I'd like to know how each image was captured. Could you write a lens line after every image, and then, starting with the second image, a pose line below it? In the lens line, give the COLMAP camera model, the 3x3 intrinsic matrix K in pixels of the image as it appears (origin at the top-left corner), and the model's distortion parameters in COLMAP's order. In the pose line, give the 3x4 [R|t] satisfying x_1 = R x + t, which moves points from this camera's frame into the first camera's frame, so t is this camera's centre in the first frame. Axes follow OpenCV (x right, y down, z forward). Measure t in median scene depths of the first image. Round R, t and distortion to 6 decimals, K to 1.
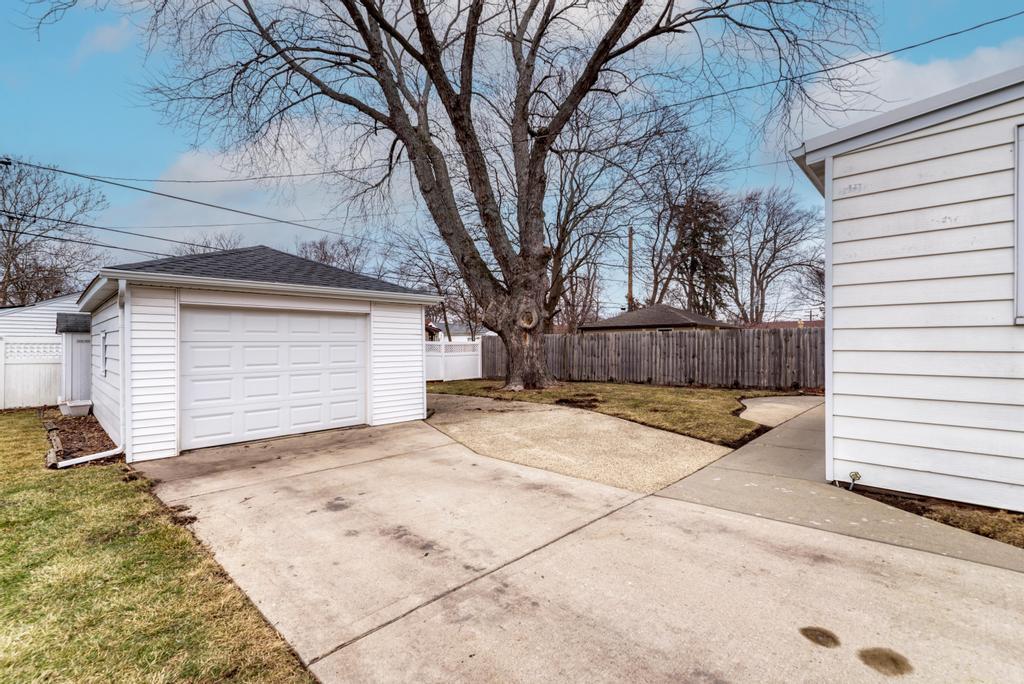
lens RADIAL K [[446.0, 0, 512.0], [0, 446.0, 342.0], [0, 0, 1]] dist [0.002508, 0.000138]
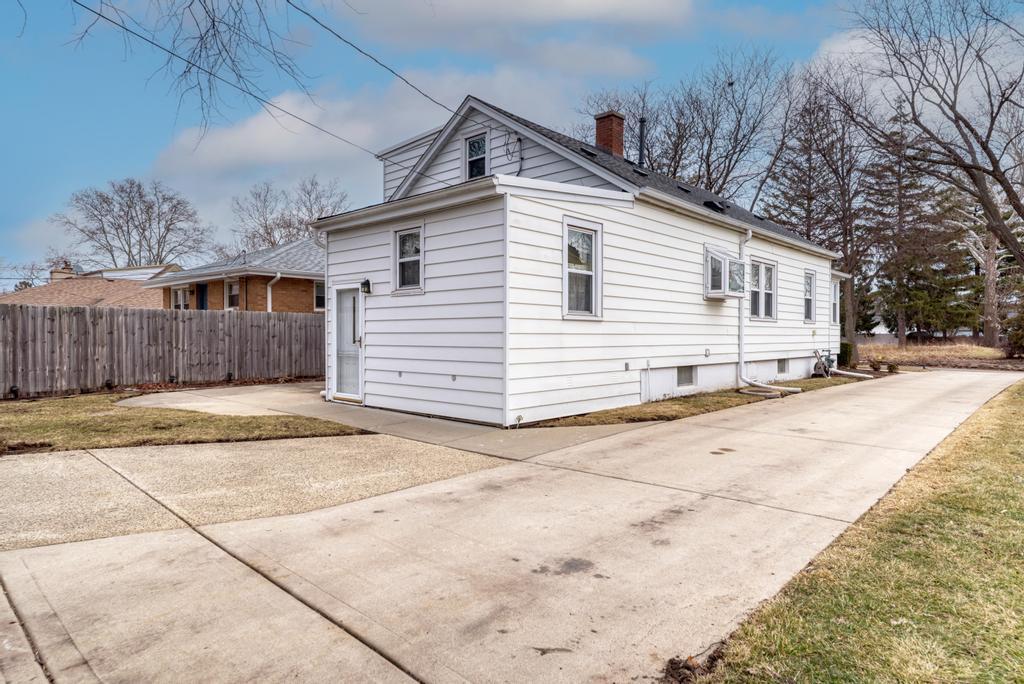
lens RADIAL K [[601.8, 0, 512.0], [0, 601.8, 342.0], [0, 0, 1]] dist [0.017282, 0.000122]
pose [[-0.009299, -0.012665, 0.999877, -1.151922], [-0.008954, 0.999881, 0.012582, 0.021918], [-0.999917, -0.008836, -0.009412, 0.988610]]
